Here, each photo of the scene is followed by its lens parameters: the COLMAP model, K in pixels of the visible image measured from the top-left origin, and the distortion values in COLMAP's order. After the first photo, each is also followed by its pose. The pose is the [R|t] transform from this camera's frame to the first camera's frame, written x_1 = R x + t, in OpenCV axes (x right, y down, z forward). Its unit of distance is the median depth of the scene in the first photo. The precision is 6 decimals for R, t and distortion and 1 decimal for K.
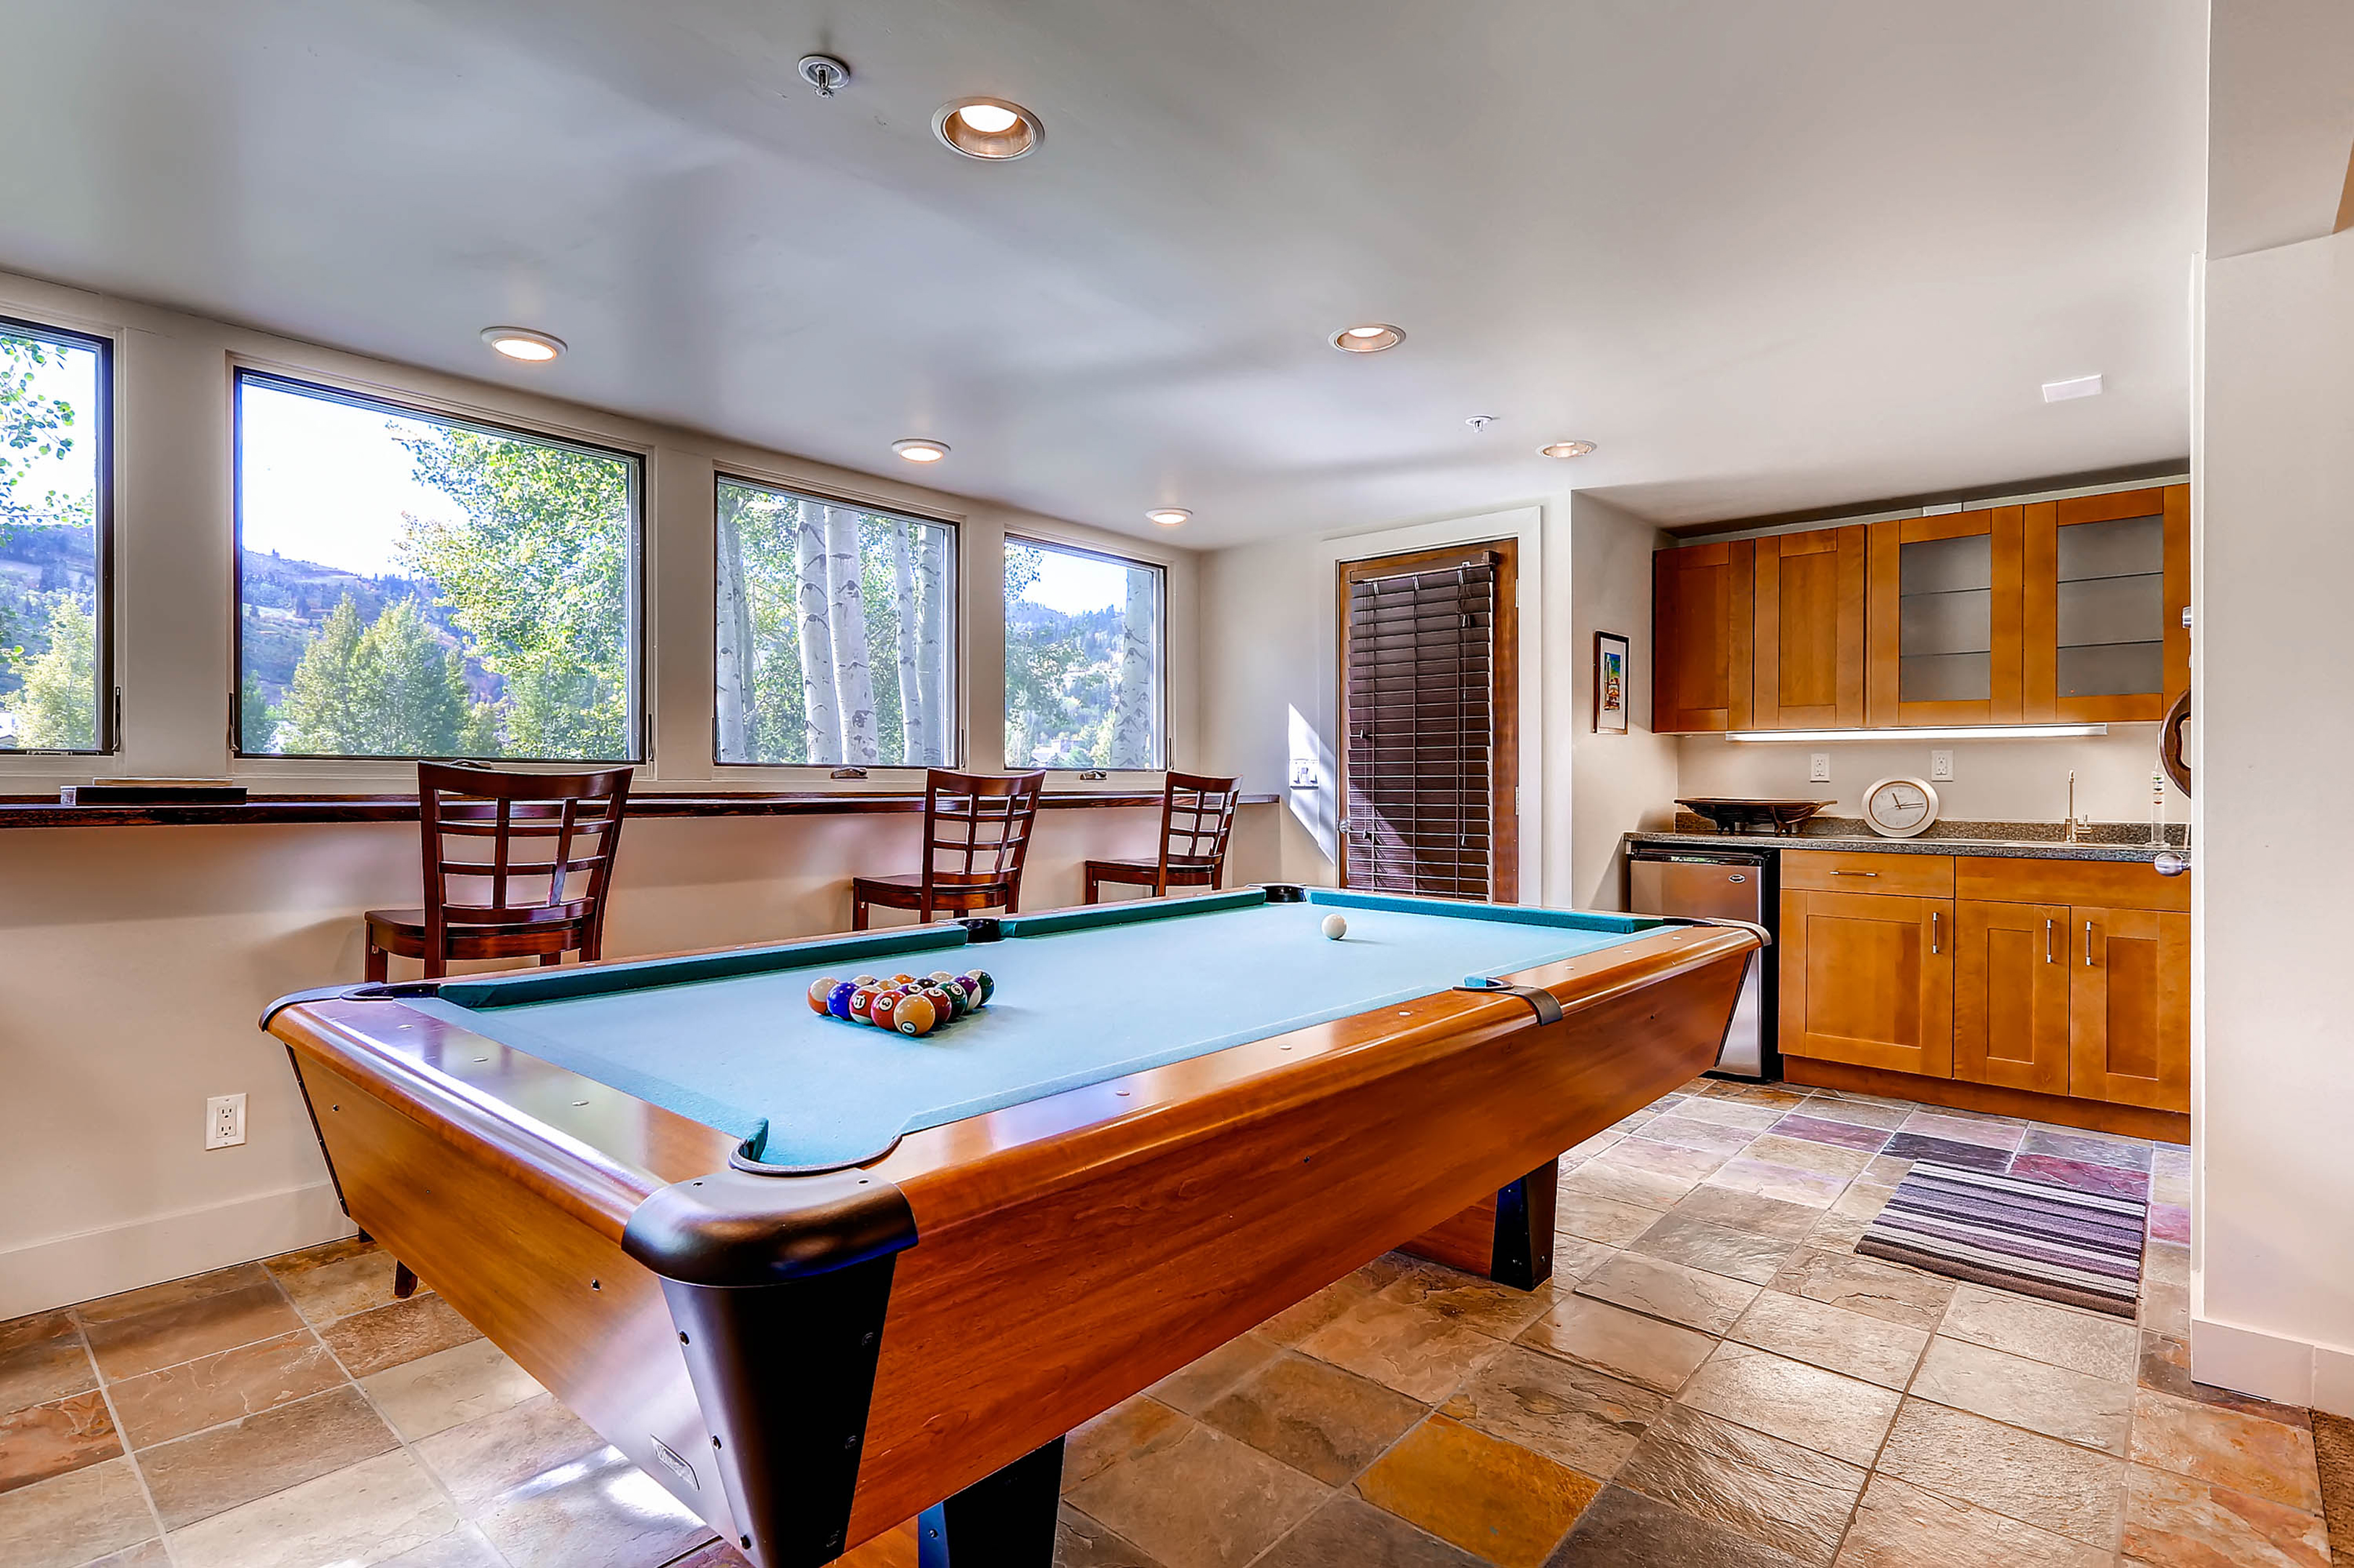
lens RADIAL K [[1139.5, 0, 1180.6], [0, 1139.5, 788.3], [0, 0, 1]] dist [-0.000722, -0.000050]
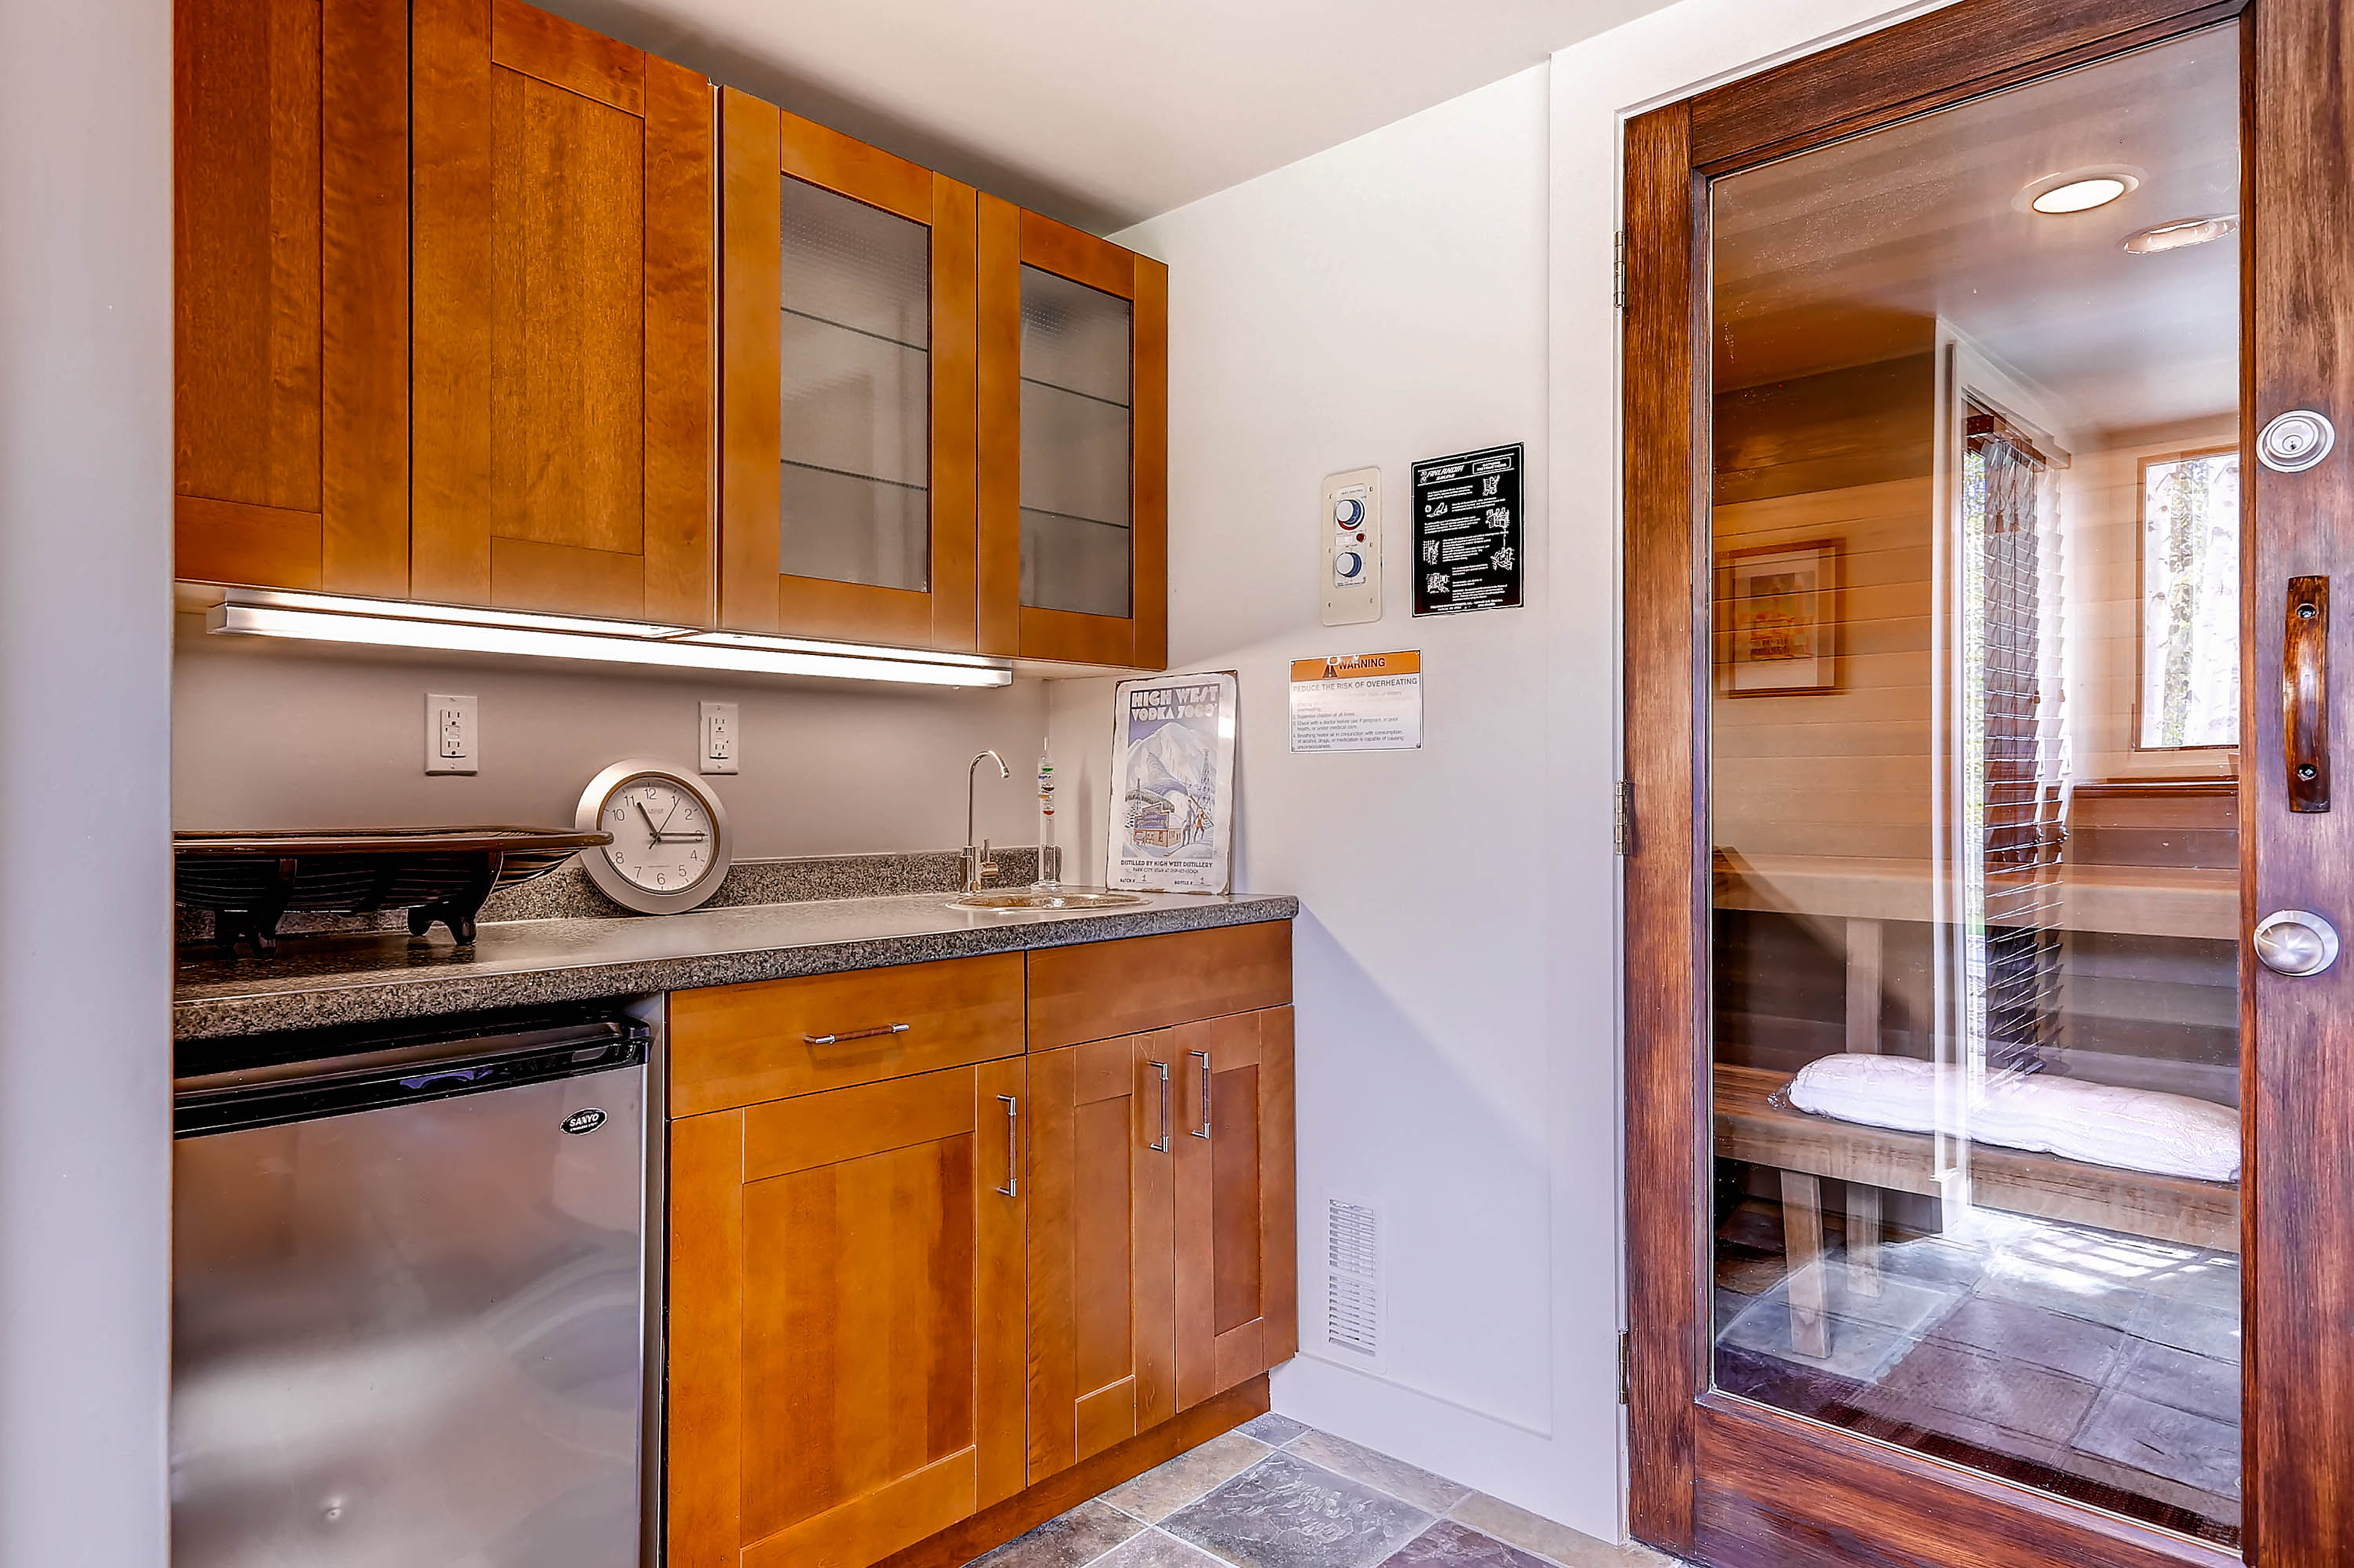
lens RADIAL K [[1352.1, 0, 1178.7], [0, 1352.1, 785.7], [0, 0, 1]] dist [0.001612, 0.000281]
pose [[0.035381, -0.001970, 0.999372, 0.179389], [0.002874, 0.999994, 0.001869, -0.002247], [-0.999370, 0.002806, 0.035387, 0.905459]]
